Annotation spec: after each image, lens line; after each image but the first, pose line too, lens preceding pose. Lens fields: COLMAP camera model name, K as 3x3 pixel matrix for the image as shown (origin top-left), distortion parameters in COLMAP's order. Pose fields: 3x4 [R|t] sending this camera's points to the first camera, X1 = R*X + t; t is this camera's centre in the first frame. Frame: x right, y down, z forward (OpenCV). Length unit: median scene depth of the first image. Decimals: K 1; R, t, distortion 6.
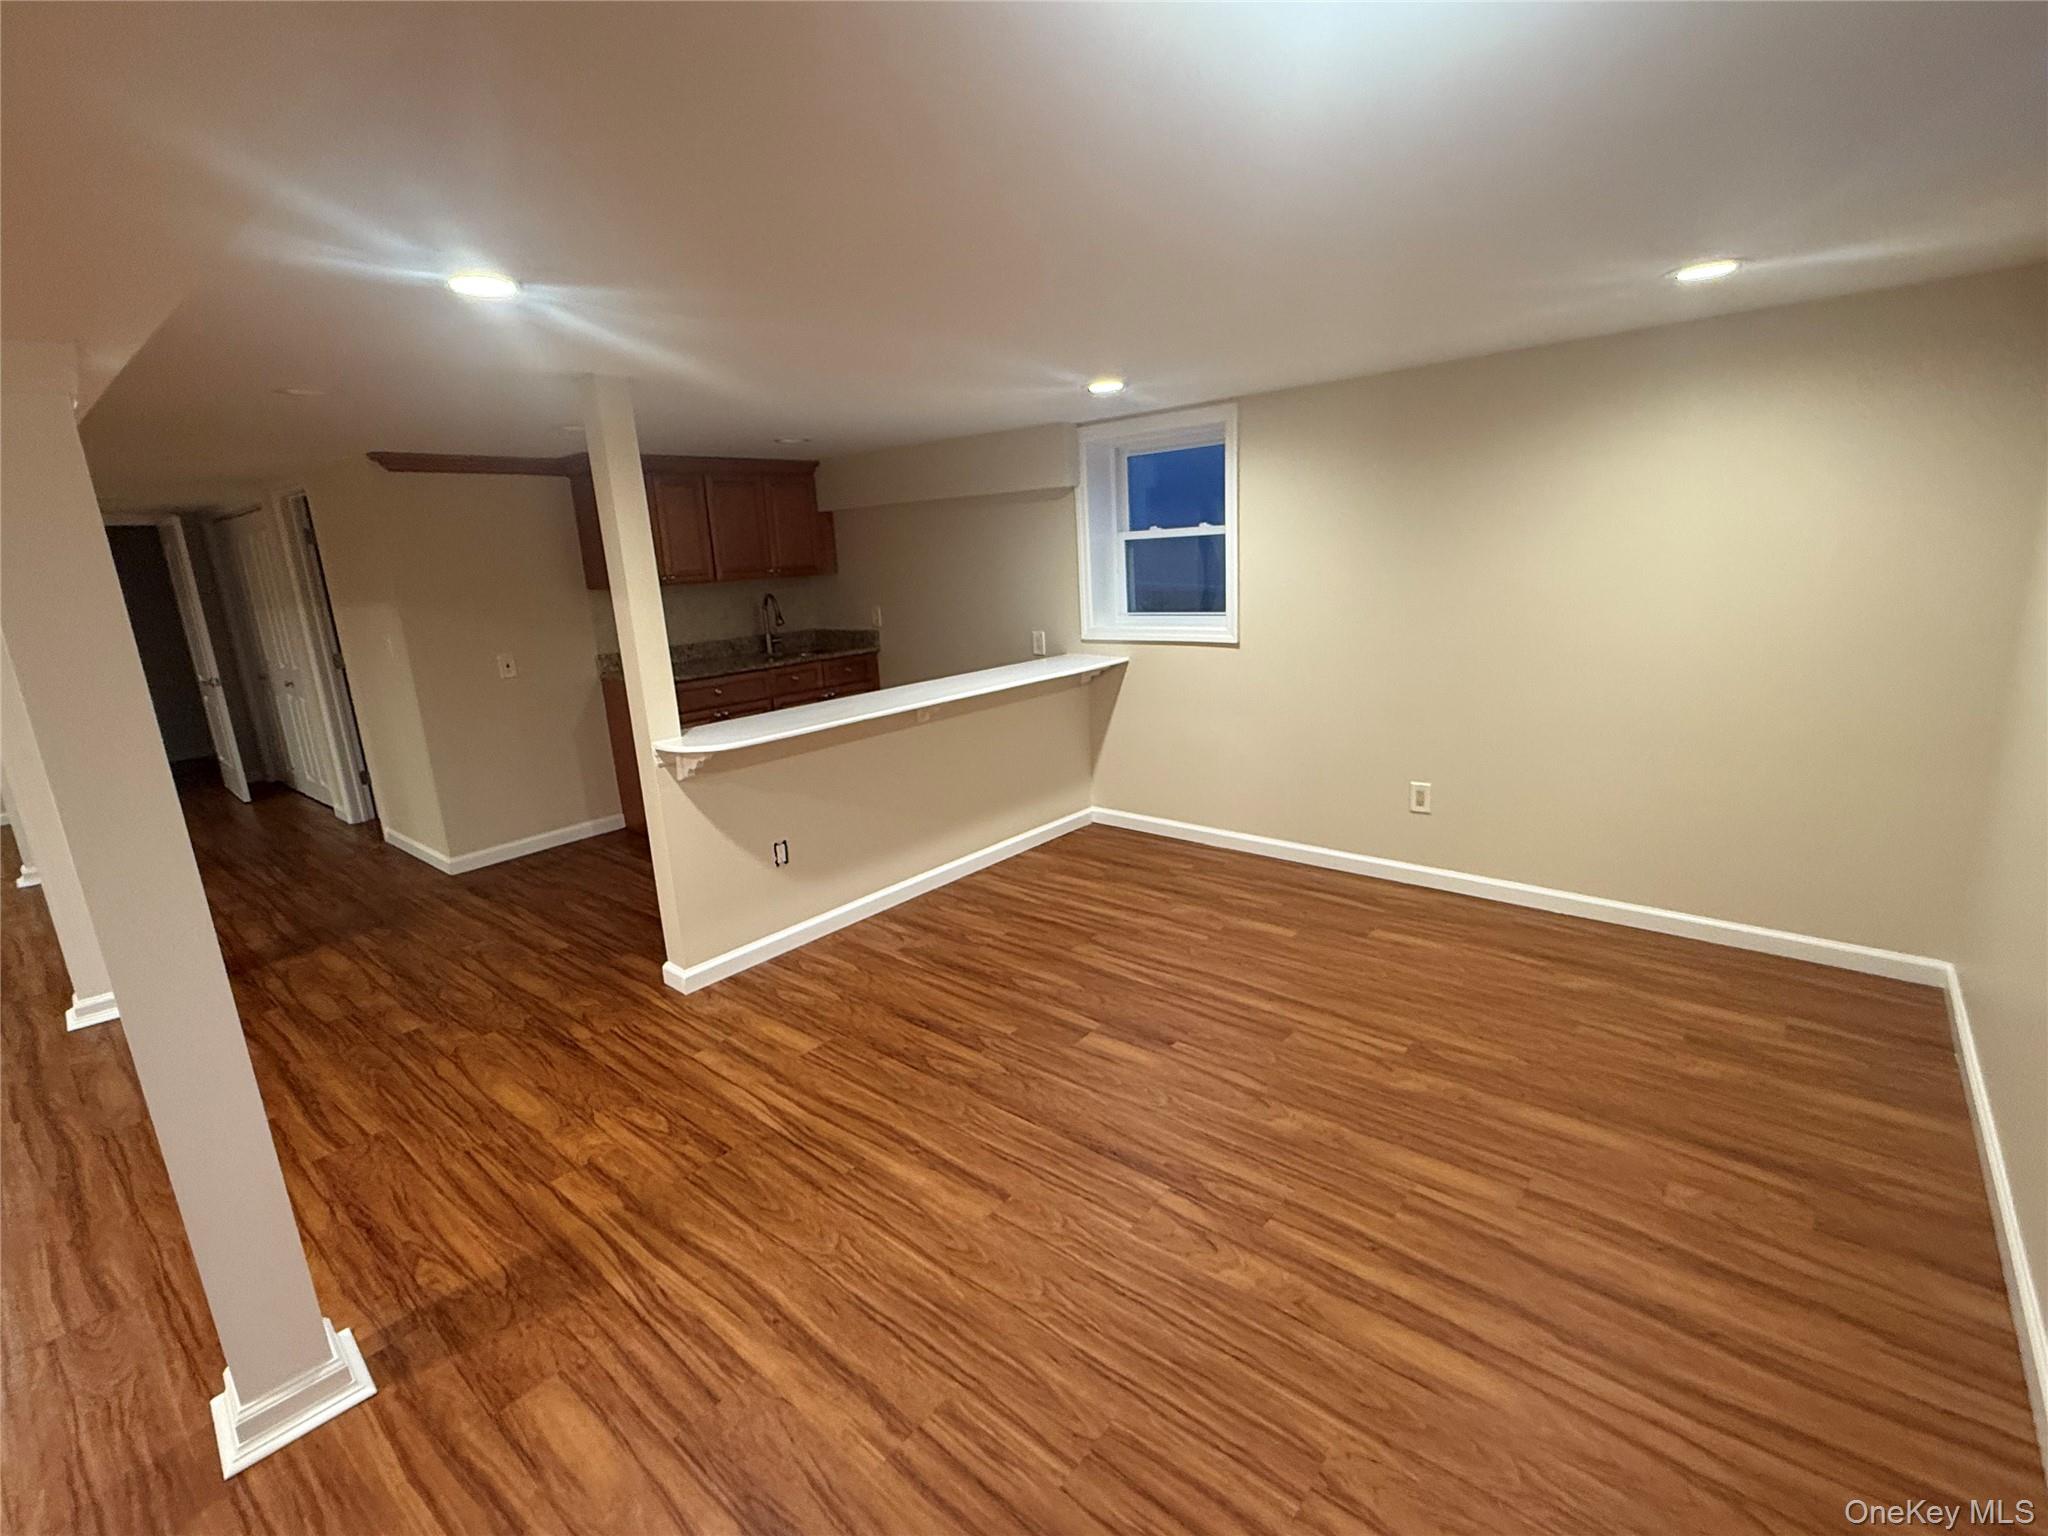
lens RADIAL K [[929.2, 0, 1023.5], [0, 929.2, 771.1], [0, 0, 1]] dist [-0.000478, 0.000440]
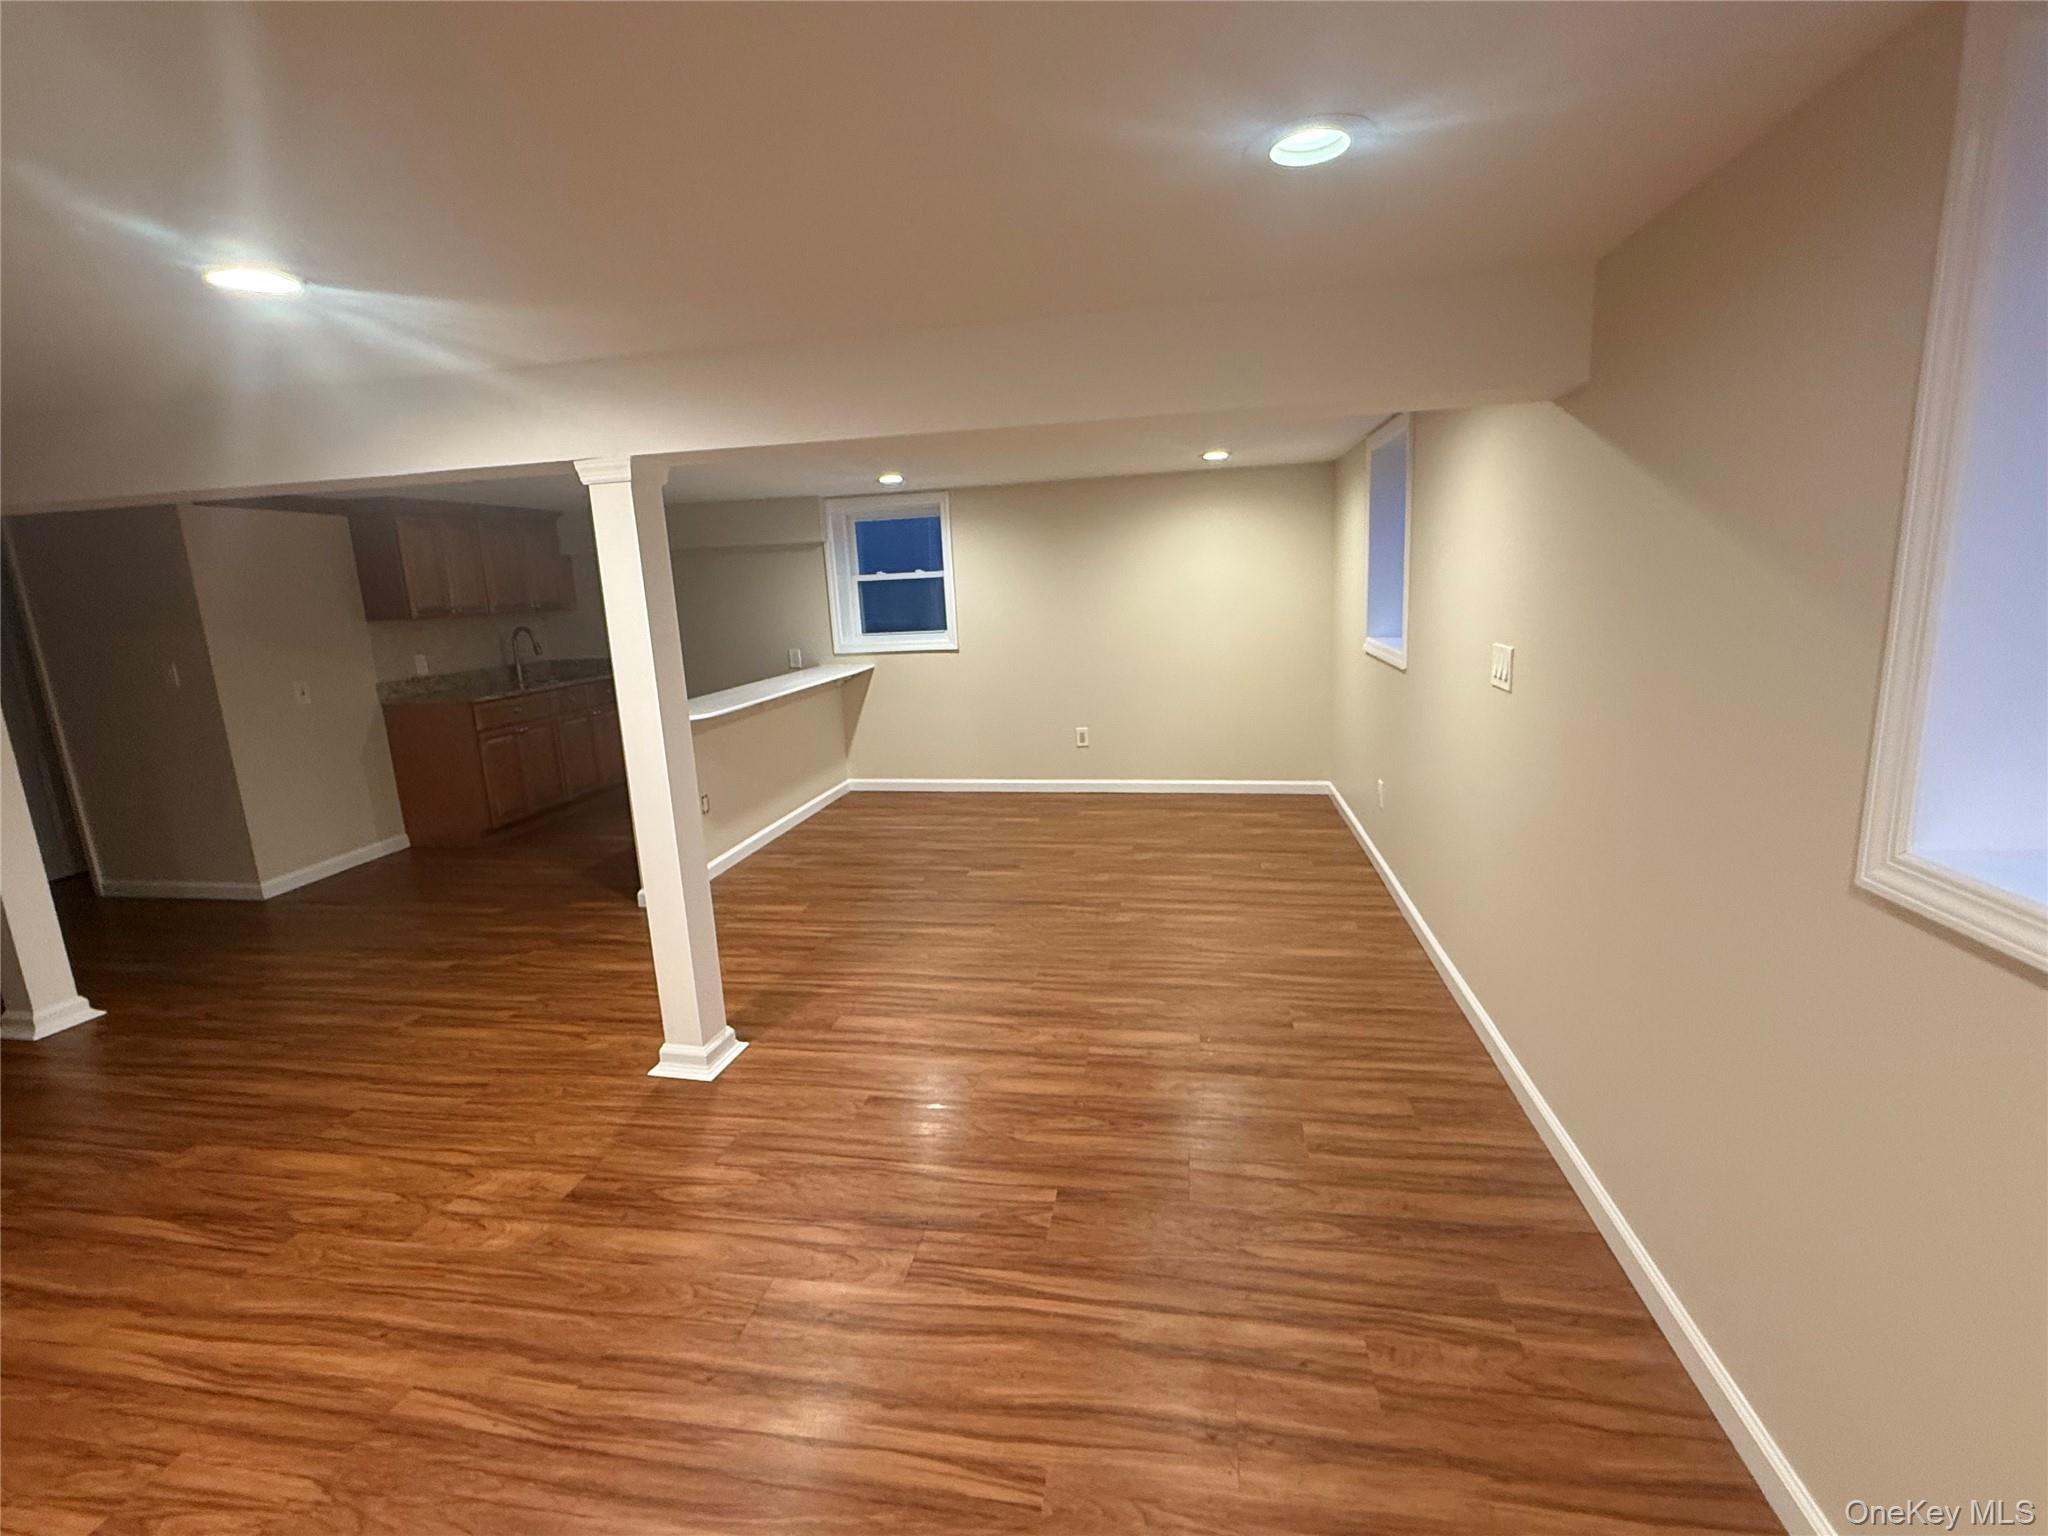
lens RADIAL K [[929.2, 0, 1029.3], [0, 929.2, 765.7], [0, 0, 1]] dist [-0.000478, 0.000440]
pose [[0.861038, -0.087261, 0.500998, -0.626336], [0.118370, 0.992499, -0.030568, 0.154475], [-0.494573, 0.085623, 0.864908, -0.476661]]
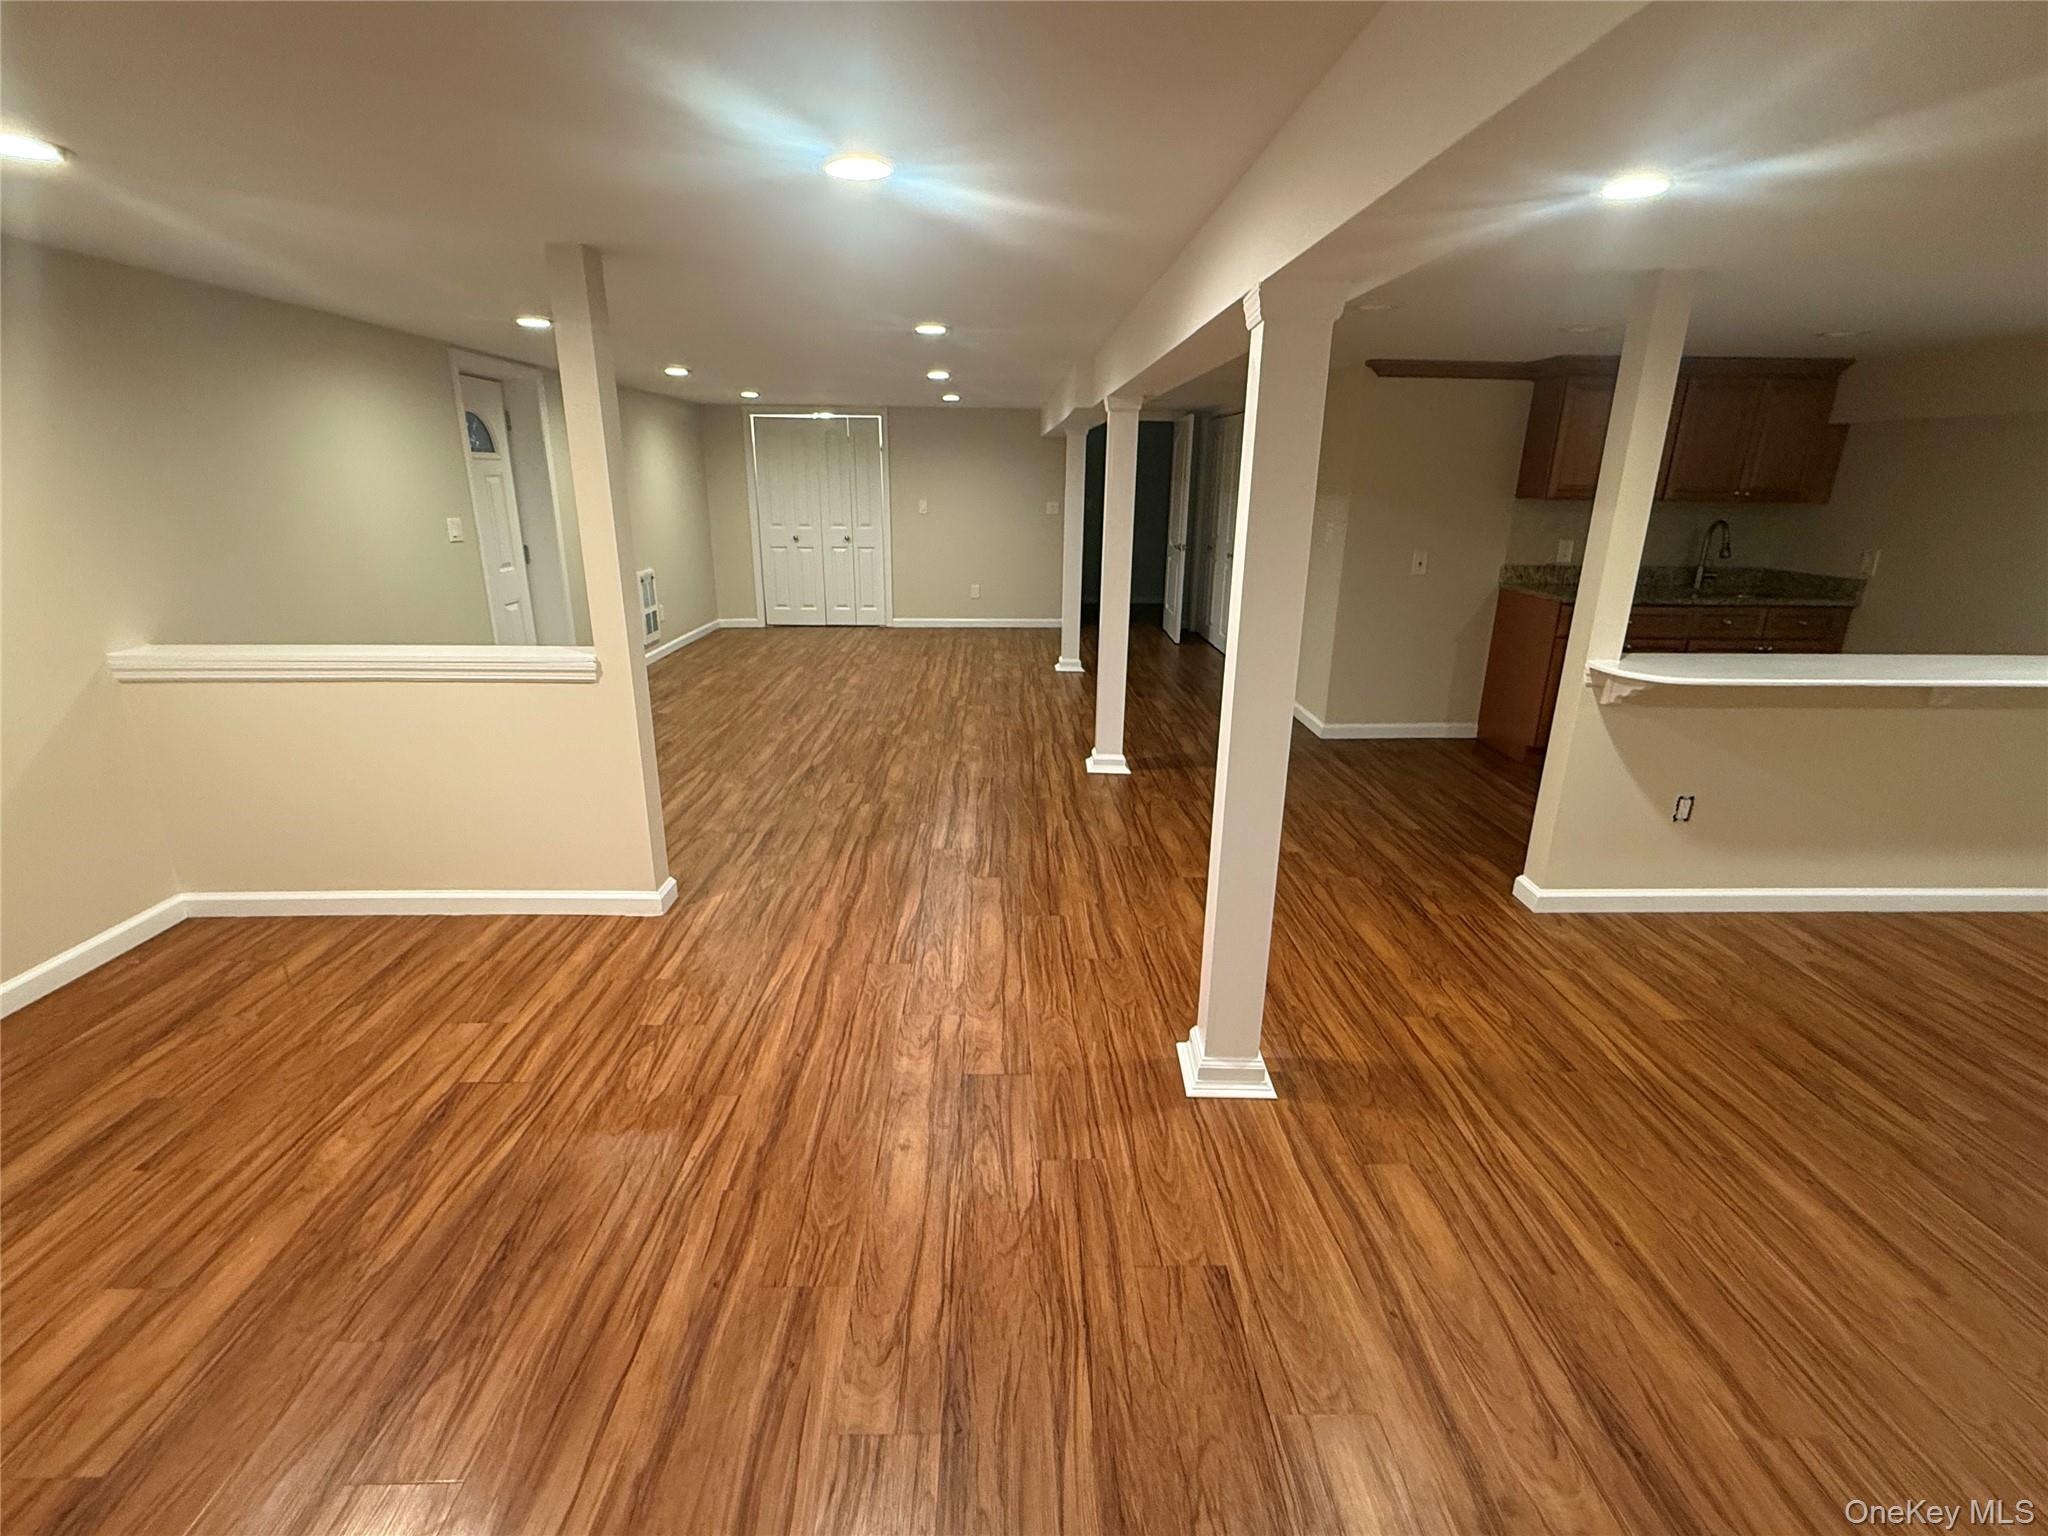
lens RADIAL K [[929.2, 0, 1022.7], [0, 929.2, 769.8], [0, 0, 1]] dist [-0.000478, 0.000440]
pose [[0.668605, 0.283038, -0.687645, -0.094228], [-0.219974, 0.958625, 0.180691, 0.035706], [0.710337, 0.030453, 0.703203, -0.117754]]
